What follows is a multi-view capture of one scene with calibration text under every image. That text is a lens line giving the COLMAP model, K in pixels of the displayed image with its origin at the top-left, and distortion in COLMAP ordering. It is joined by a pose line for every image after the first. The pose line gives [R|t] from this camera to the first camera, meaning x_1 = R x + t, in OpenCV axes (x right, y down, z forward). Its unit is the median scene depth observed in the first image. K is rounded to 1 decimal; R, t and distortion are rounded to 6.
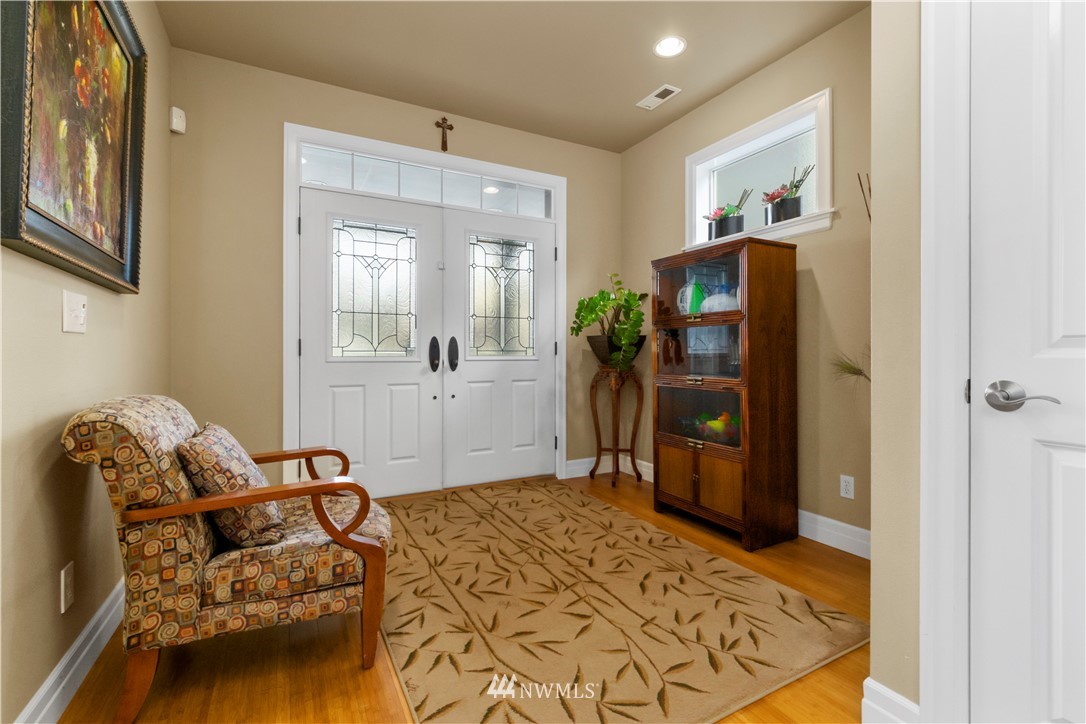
lens RADIAL K [[481.9, 0, 544.0], [0, 481.9, 359.8], [0, 0, 1]] dist [-0.002940, 0.000523]
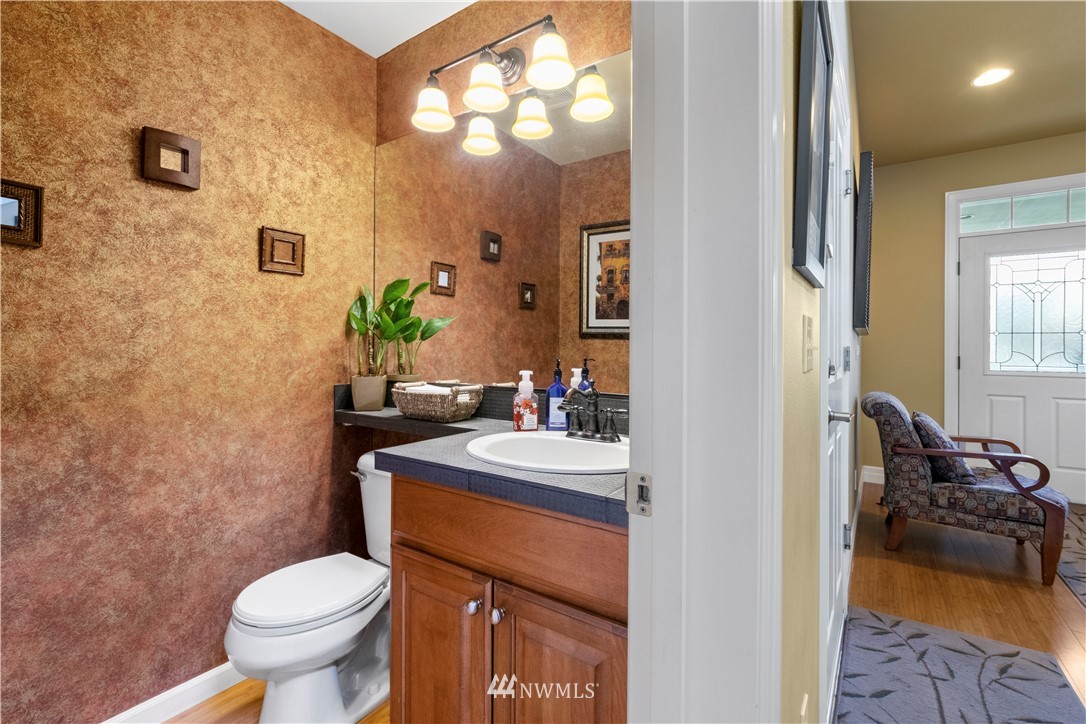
lens RADIAL K [[481.9, 0, 538.6], [0, 481.9, 346.5], [0, 0, 1]] dist [-0.002940, 0.000523]
pose [[0.446921, -0.006126, -0.894552, 0.278764], [-0.018190, 0.999708, -0.015934, -0.054574], [0.894388, 0.023393, 0.446679, -1.140228]]
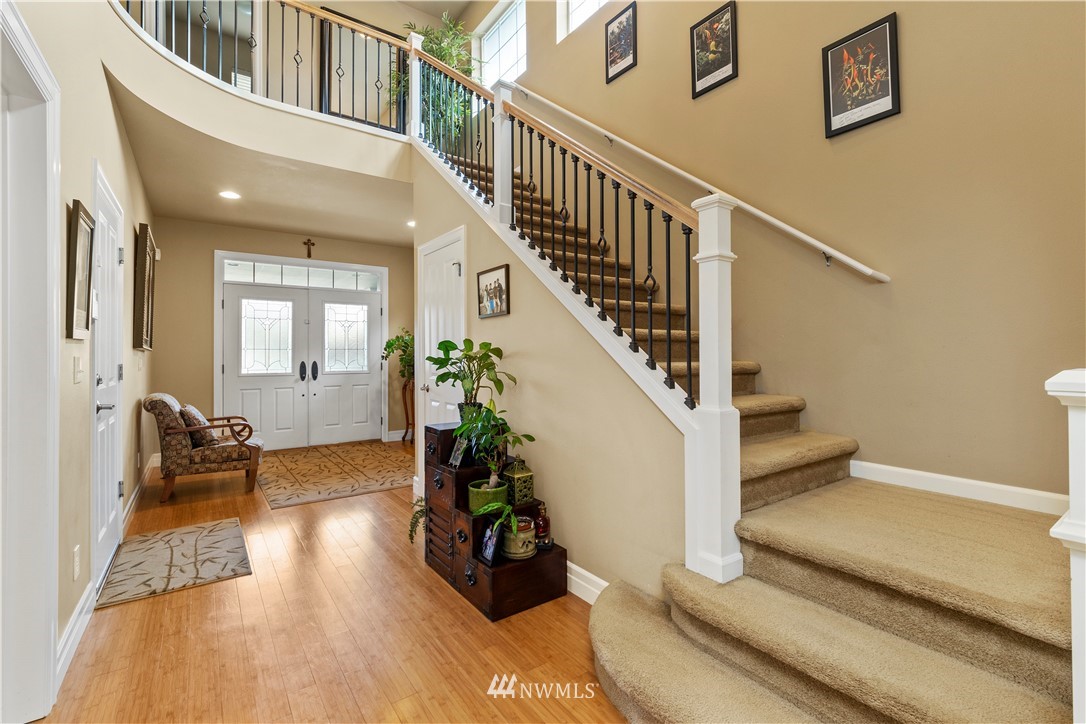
lens RADIAL K [[481.9, 0, 541.8], [0, 481.9, 354.8], [0, 0, 1]] dist [-0.002940, 0.000523]
pose [[0.991932, -0.005934, 0.126633, 0.952987], [0.007926, 0.999853, -0.015233, -0.084225], [-0.126524, 0.016114, 0.991833, -1.989850]]
